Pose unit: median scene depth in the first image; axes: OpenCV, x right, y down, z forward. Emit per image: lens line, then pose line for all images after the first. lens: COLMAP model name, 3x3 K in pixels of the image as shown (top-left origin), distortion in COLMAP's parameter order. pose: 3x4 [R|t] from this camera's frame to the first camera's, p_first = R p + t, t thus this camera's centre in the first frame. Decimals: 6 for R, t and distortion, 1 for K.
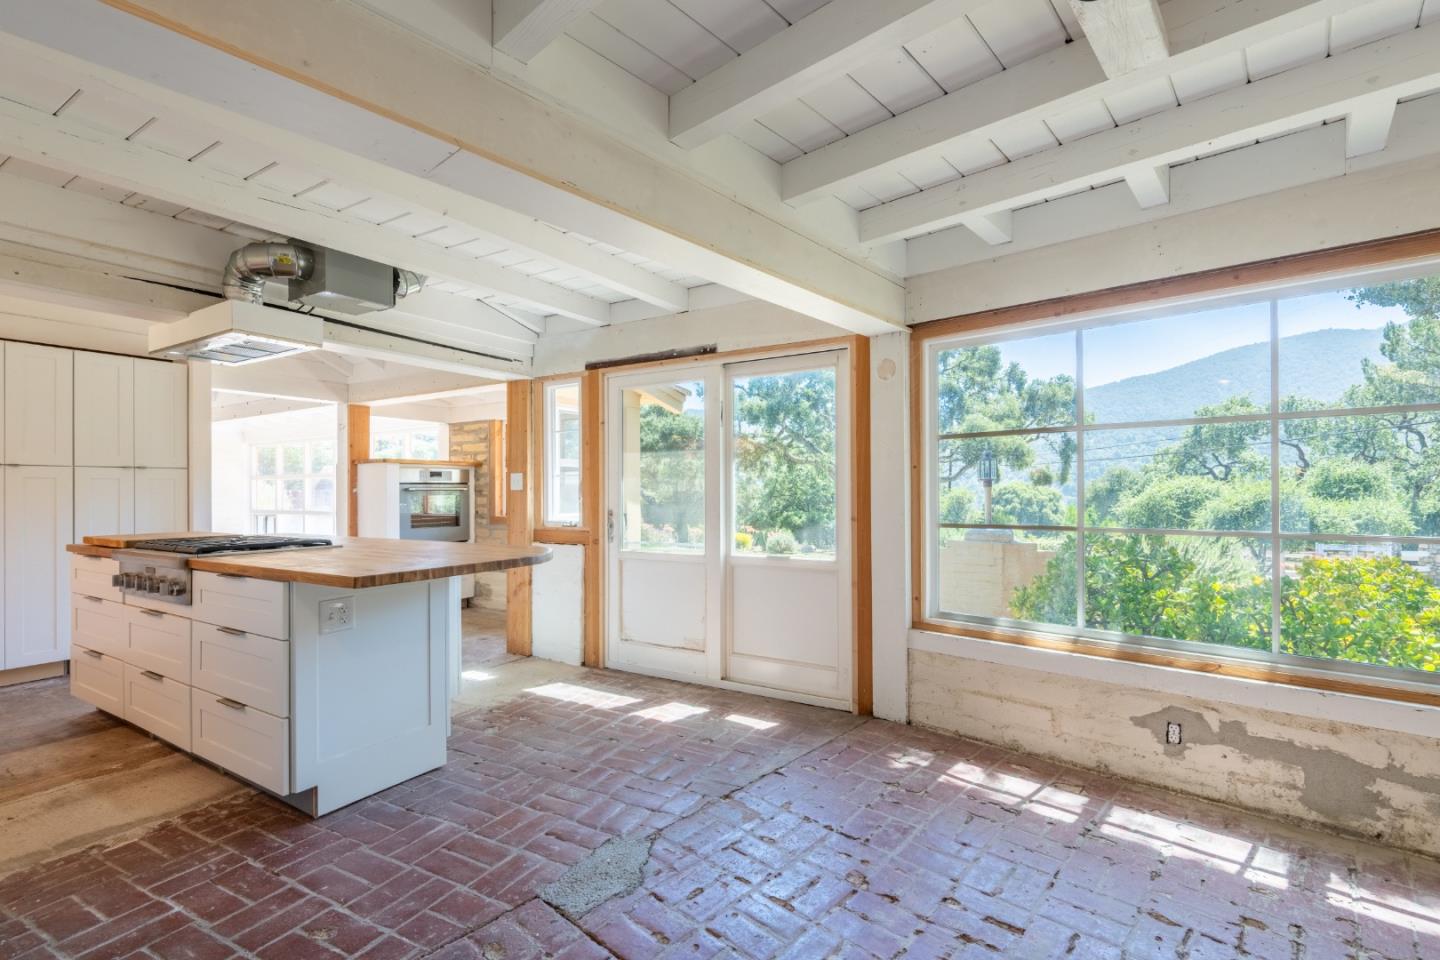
lens RADIAL K [[664.2, 0, 720.6], [0, 664.2, 489.5], [0, 0, 1]] dist [0.000798, 0.000340]
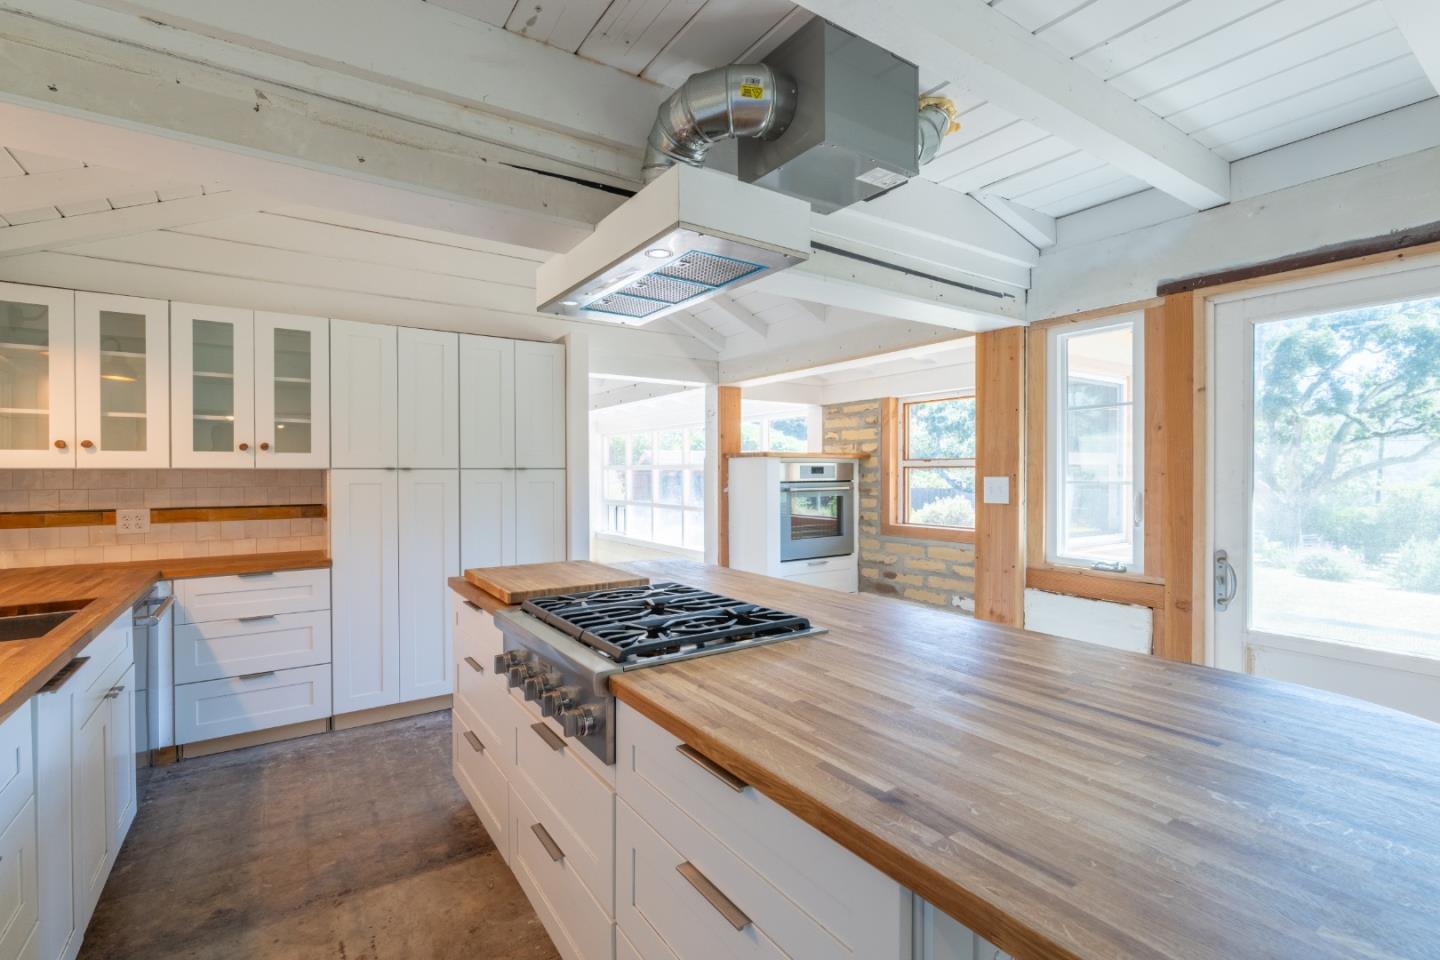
lens RADIAL K [[640.9, 0, 728.8], [0, 640.9, 476.4], [0, 0, 1]] dist [-0.001052, -0.000272]
pose [[0.923866, 0.004881, -0.382685, -0.243043], [0.000031, 0.999918, 0.012830, -0.025898], [0.382716, -0.011865, 0.923790, 0.267406]]
